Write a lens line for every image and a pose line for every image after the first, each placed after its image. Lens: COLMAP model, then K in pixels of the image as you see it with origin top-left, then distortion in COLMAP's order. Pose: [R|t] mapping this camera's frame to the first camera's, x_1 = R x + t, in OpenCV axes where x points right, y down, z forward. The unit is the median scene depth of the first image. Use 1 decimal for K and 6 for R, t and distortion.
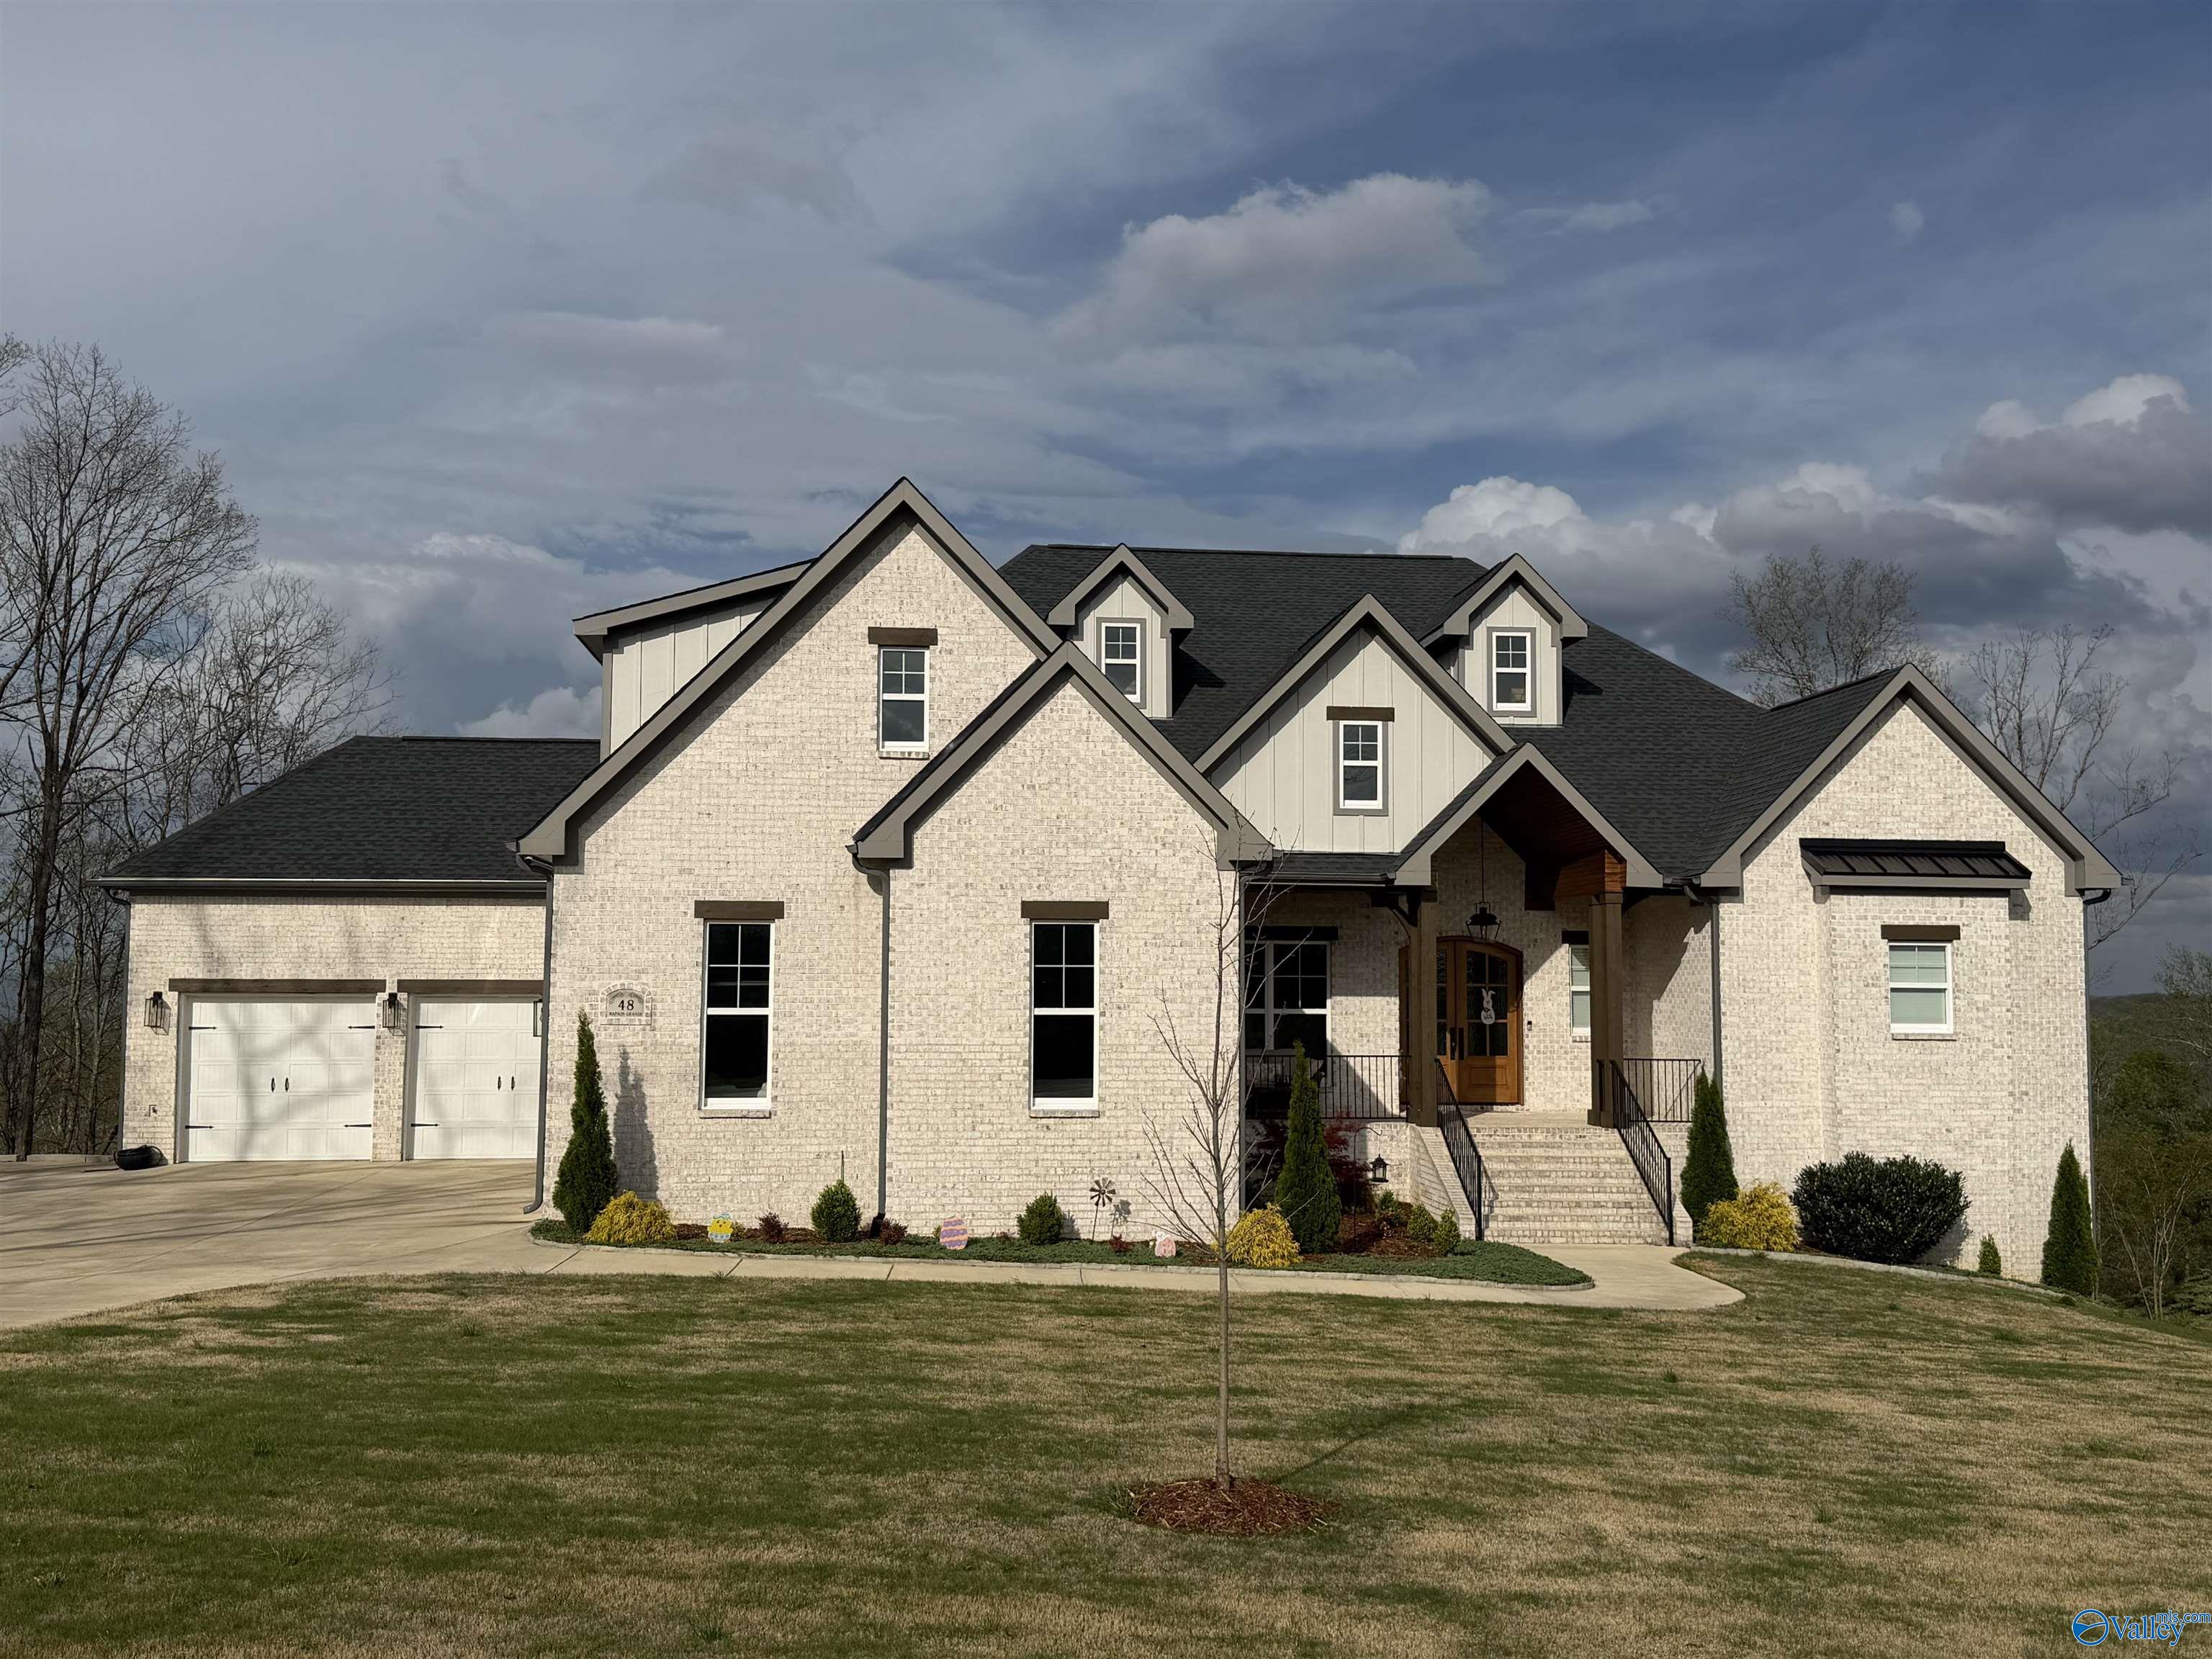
lens RADIAL K [[2241.0, 0, 1090.6], [0, 2241.0, 817.4], [0, 0, 1]] dist [0.073261, 0.000000]
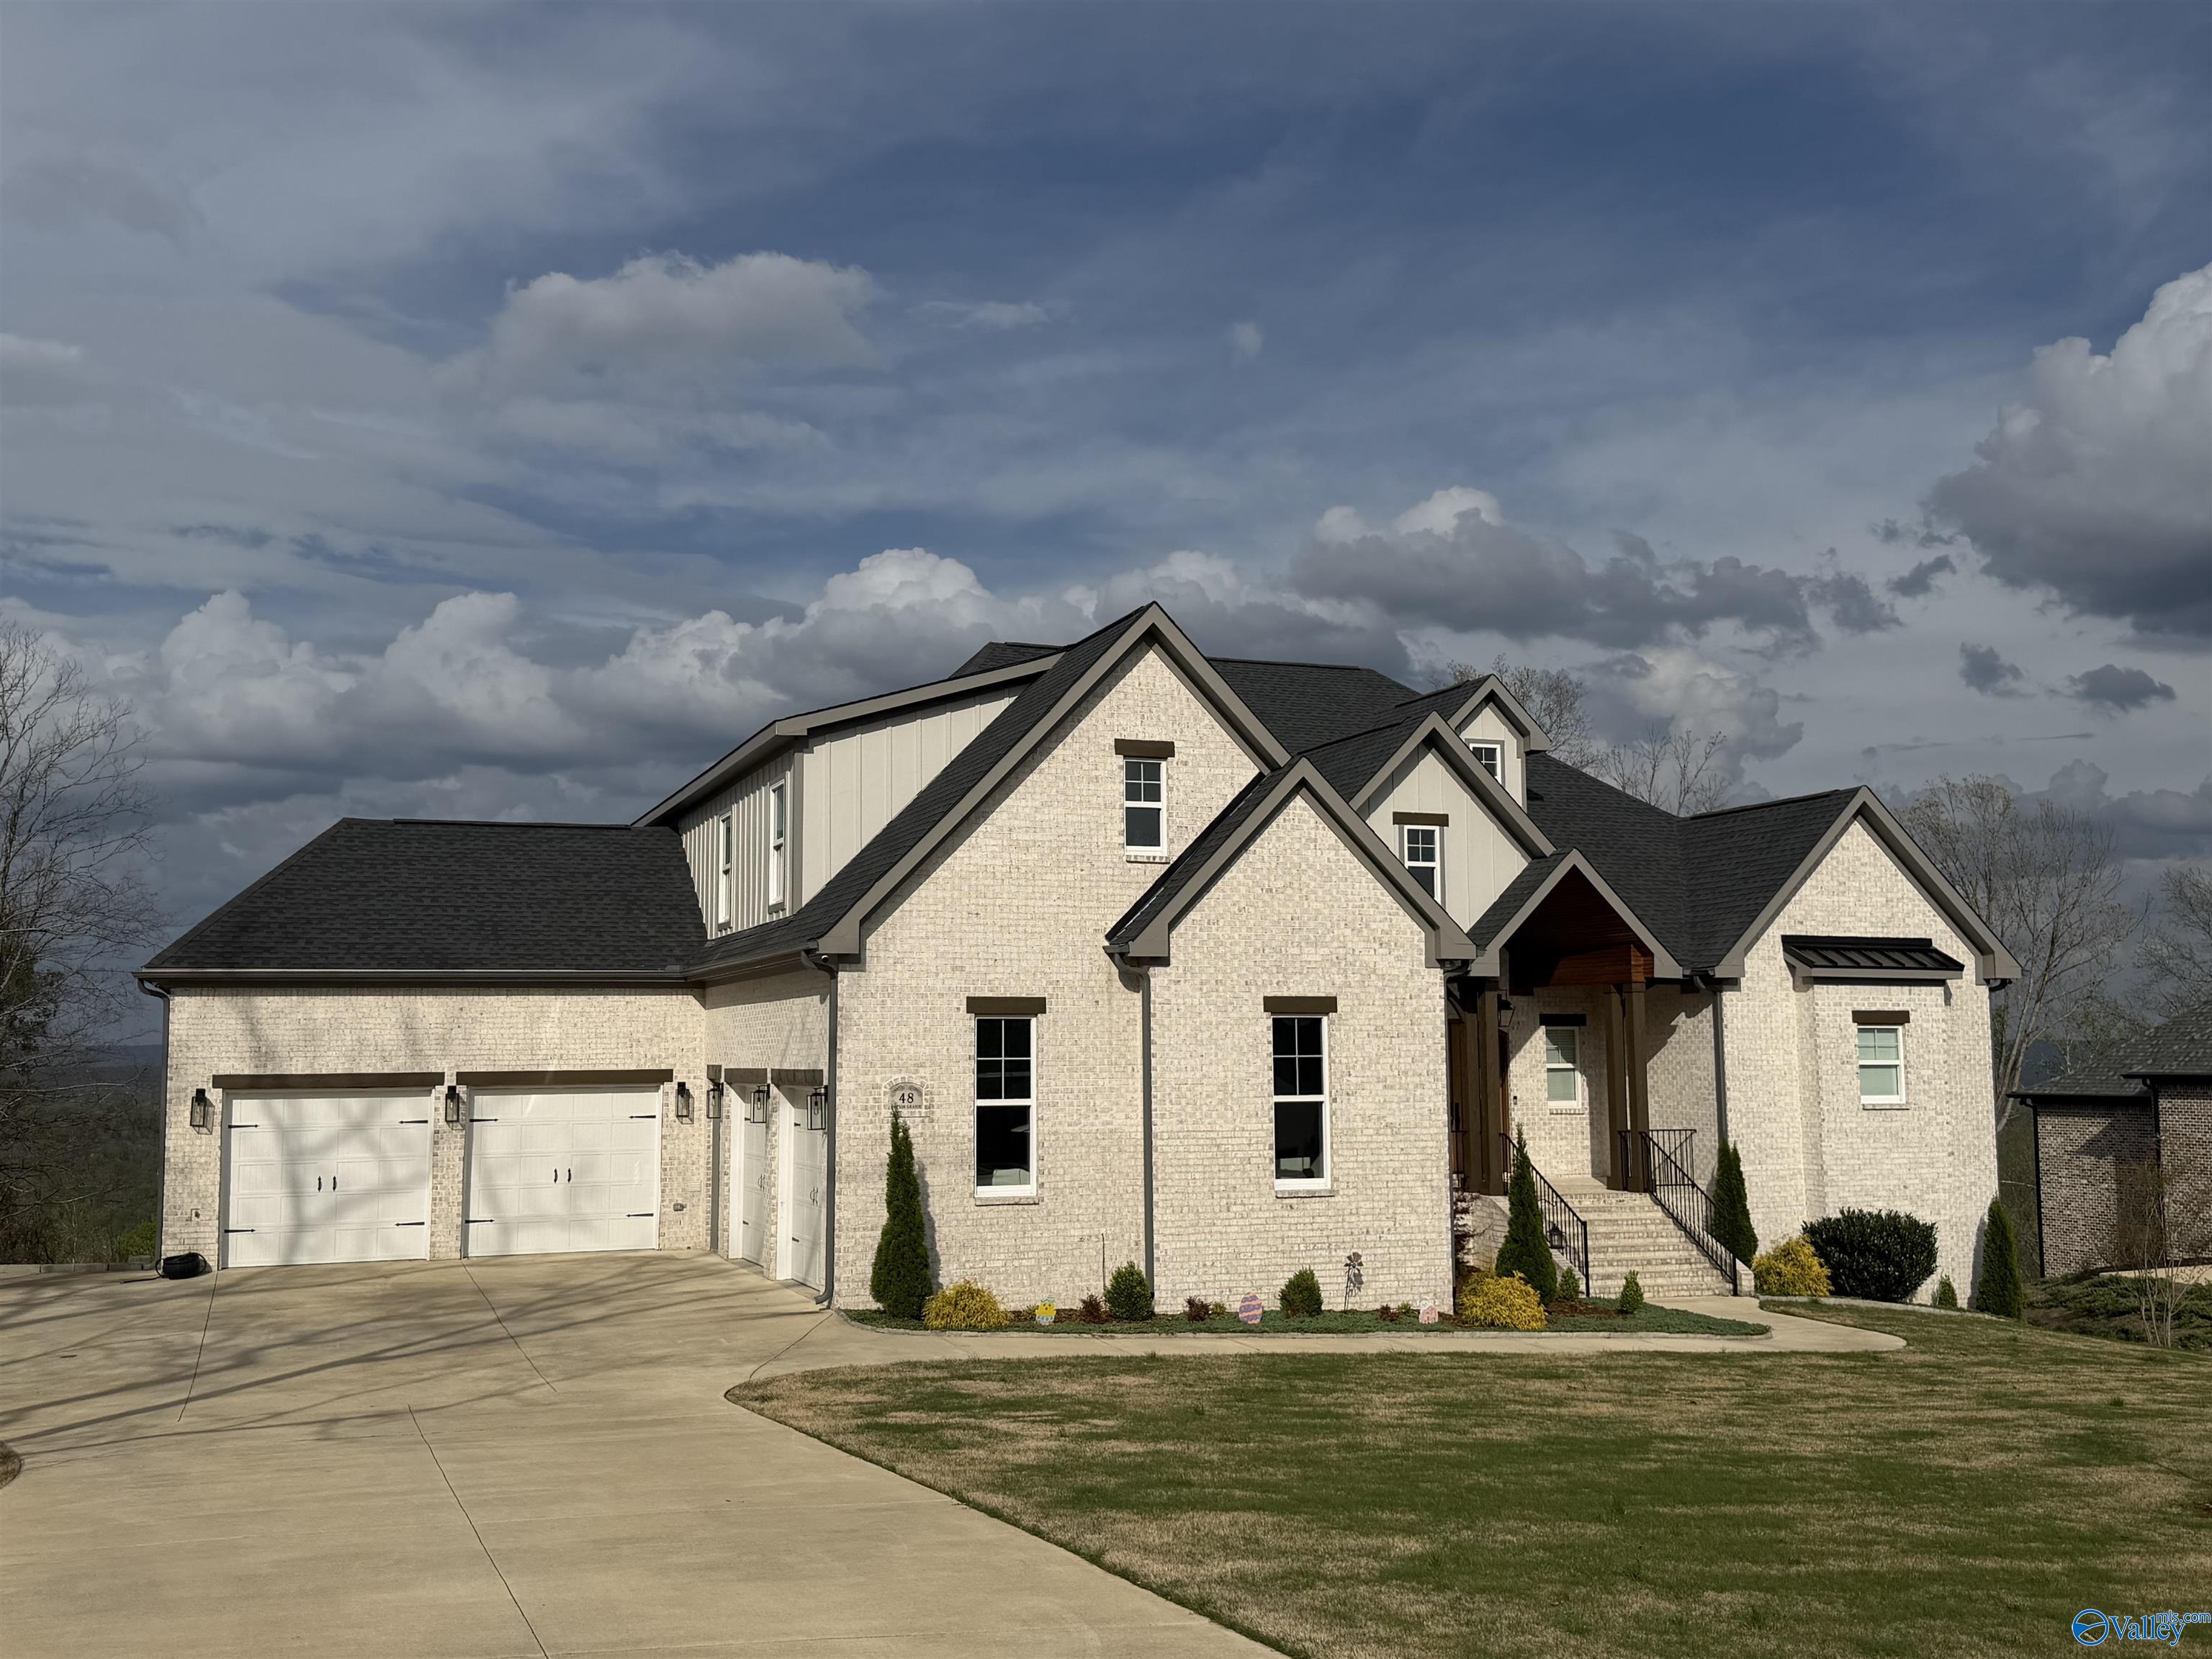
lens RADIAL K [[2241.0, 0, 1087.9], [0, 2241.0, 817.4], [0, 0, 1]] dist [0.073261, 0.000000]
pose [[0.965113, 0.016851, 0.261291, -0.333415], [-0.009456, 0.999519, -0.029535, -0.013540], [-0.261663, 0.026034, 0.964808, -0.019808]]
